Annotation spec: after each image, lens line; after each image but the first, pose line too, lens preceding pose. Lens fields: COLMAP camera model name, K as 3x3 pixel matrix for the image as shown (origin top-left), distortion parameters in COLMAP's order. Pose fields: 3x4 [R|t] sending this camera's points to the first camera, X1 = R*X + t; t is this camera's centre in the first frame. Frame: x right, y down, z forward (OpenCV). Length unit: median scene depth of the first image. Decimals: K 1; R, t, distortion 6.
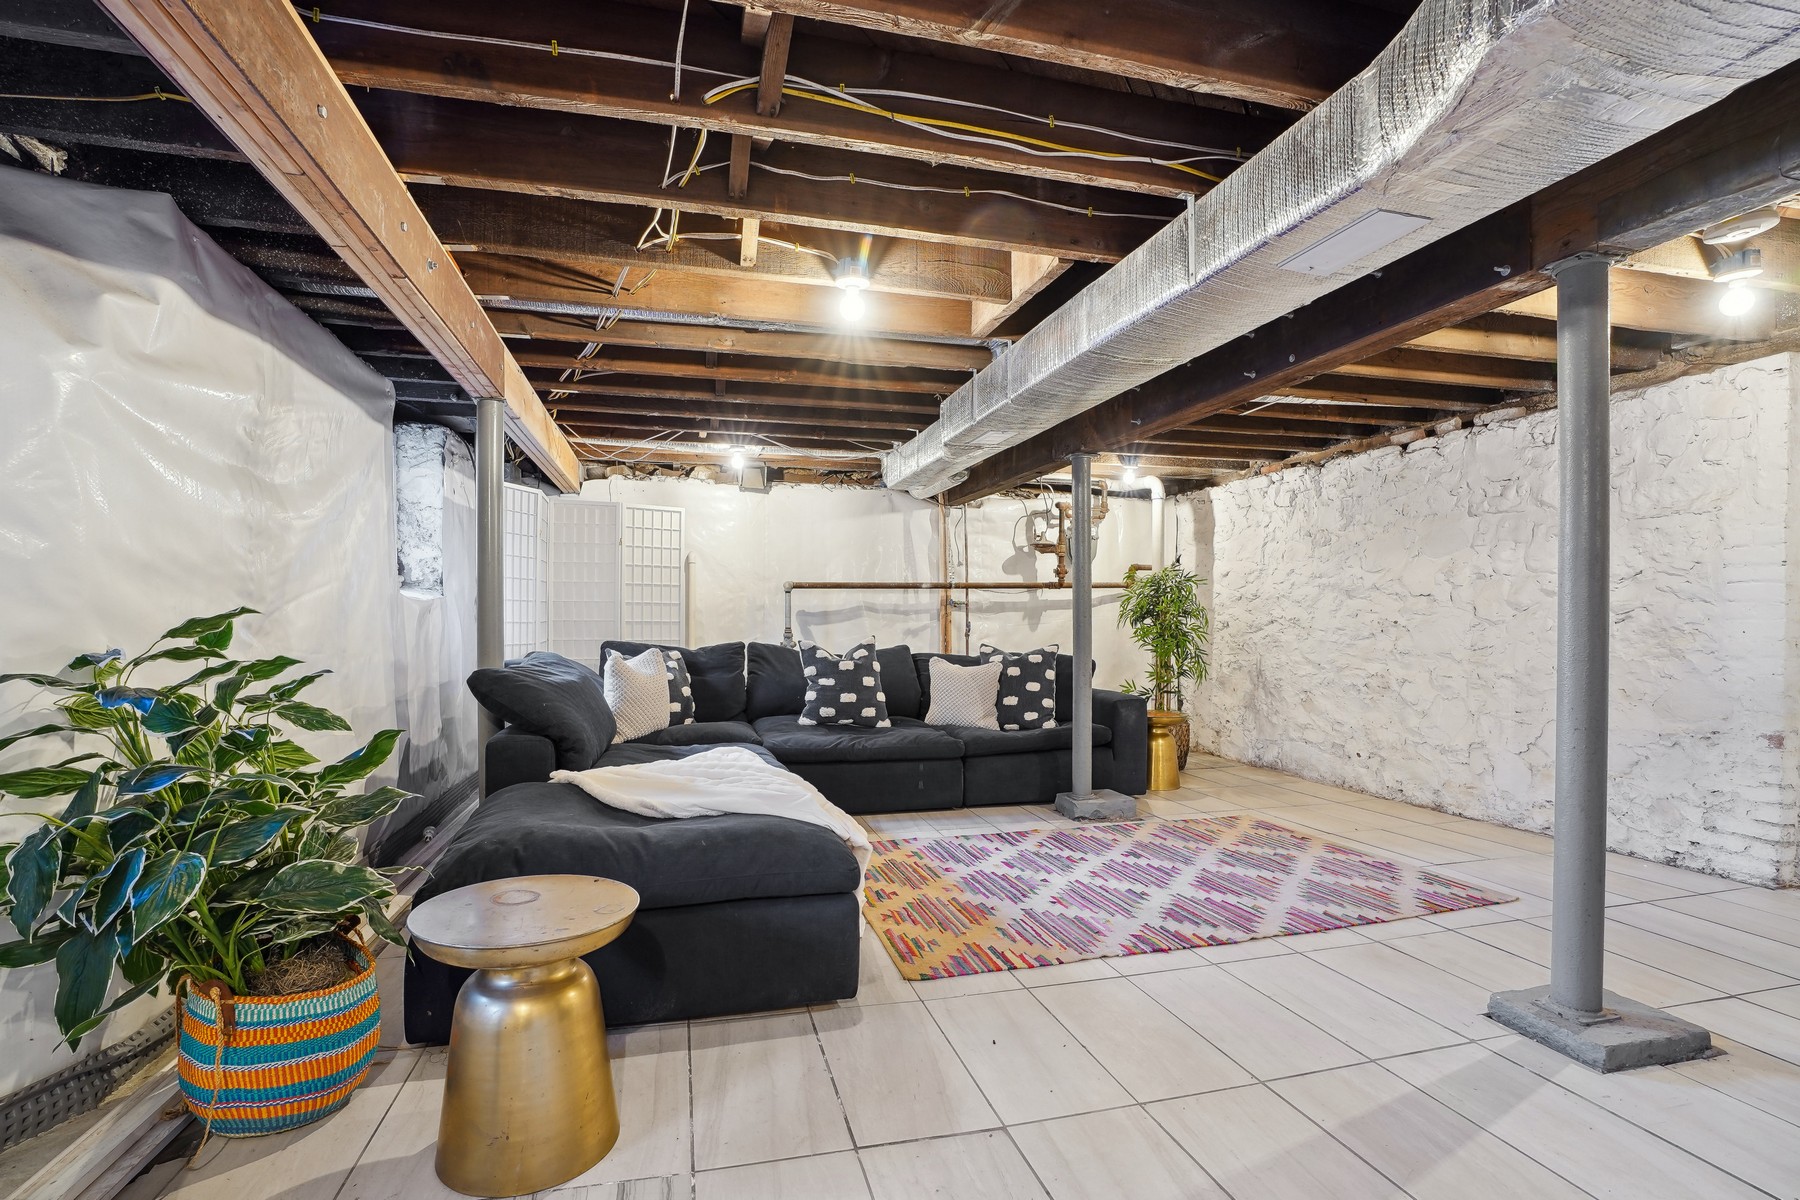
lens RADIAL K [[818.9, 0, 900.8], [0, 818.9, 616.3], [0, 0, 1]] dist [-0.010523, 0.003502]
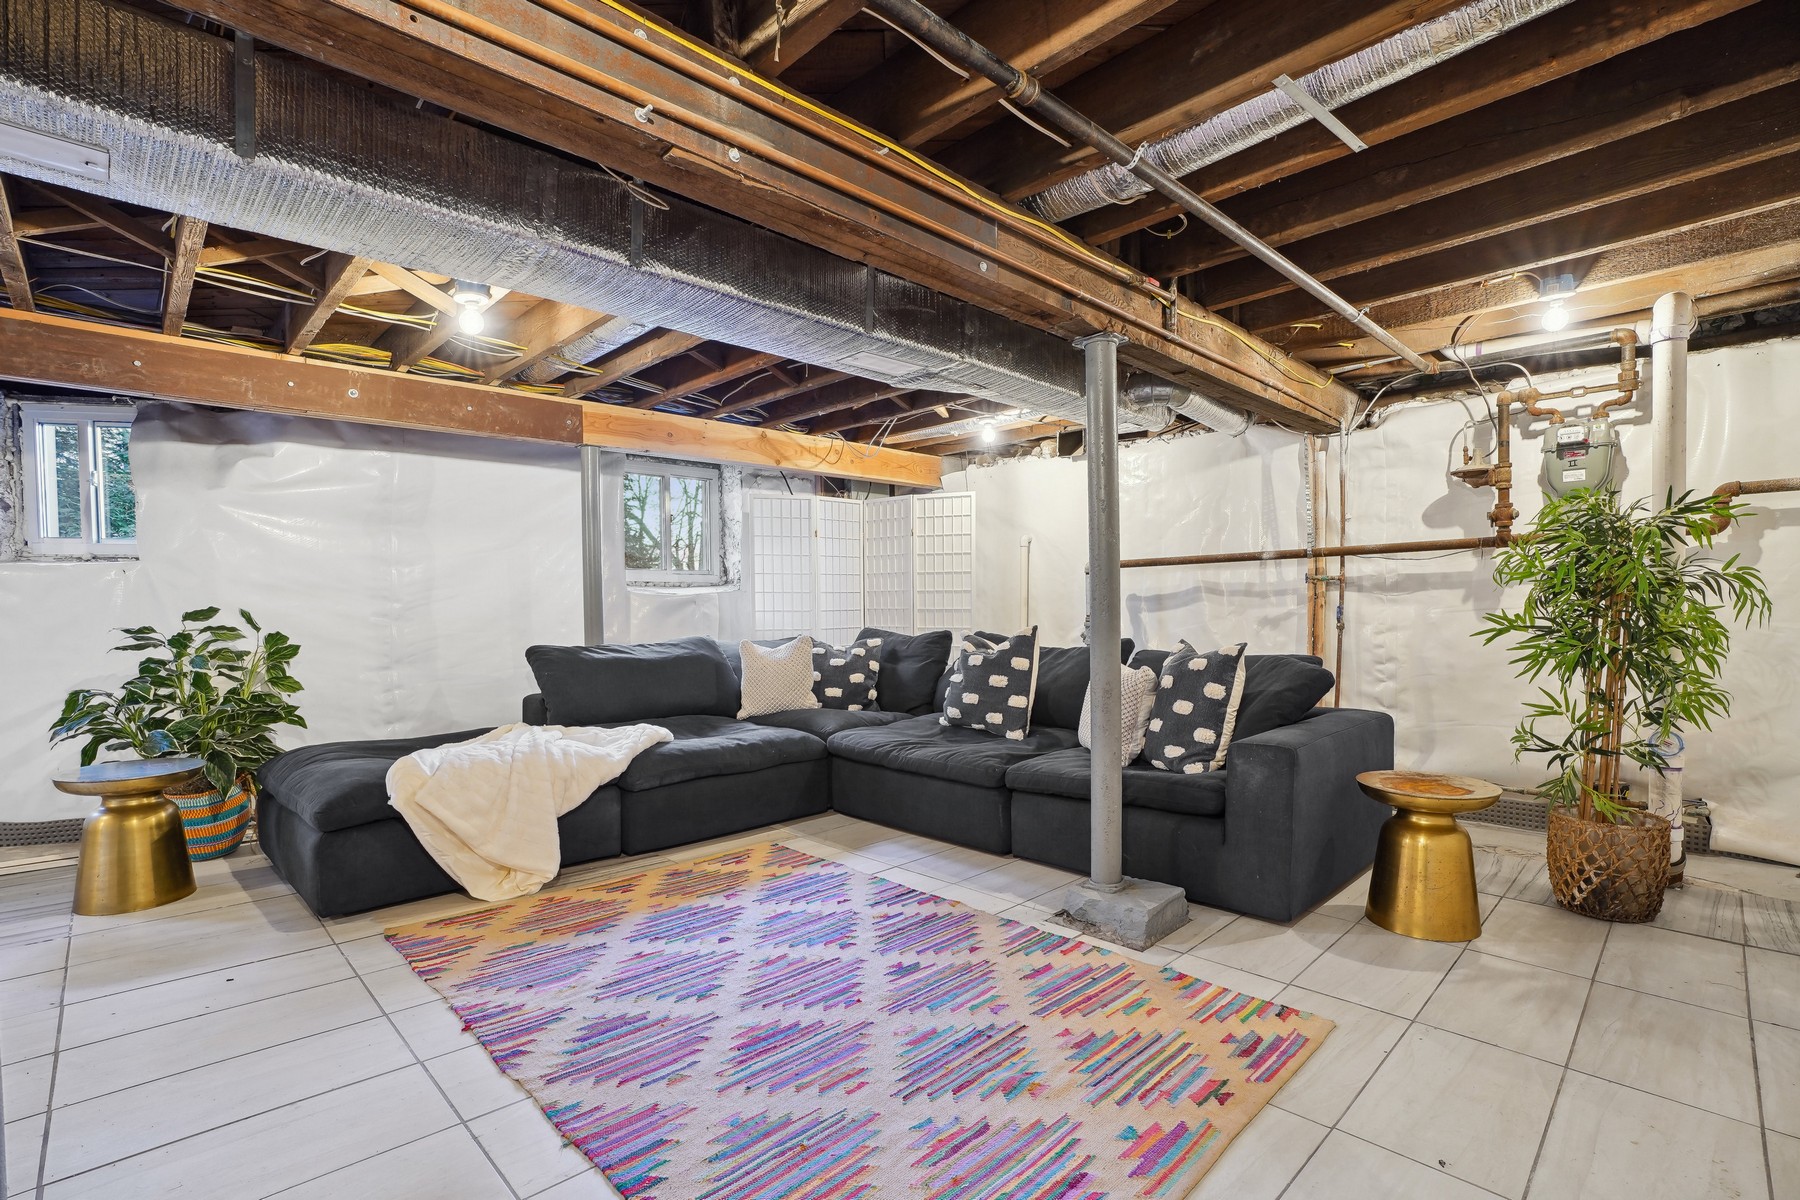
lens RADIAL K [[818.9, 0, 909.3], [0, 818.9, 600.1], [0, 0, 1]] dist [-0.010523, 0.003502]
pose [[0.510398, -0.013810, -0.859827, 0.740976], [0.009960, 0.999899, -0.010148, 0.007379], [0.859880, -0.003384, 0.510484, 0.595252]]
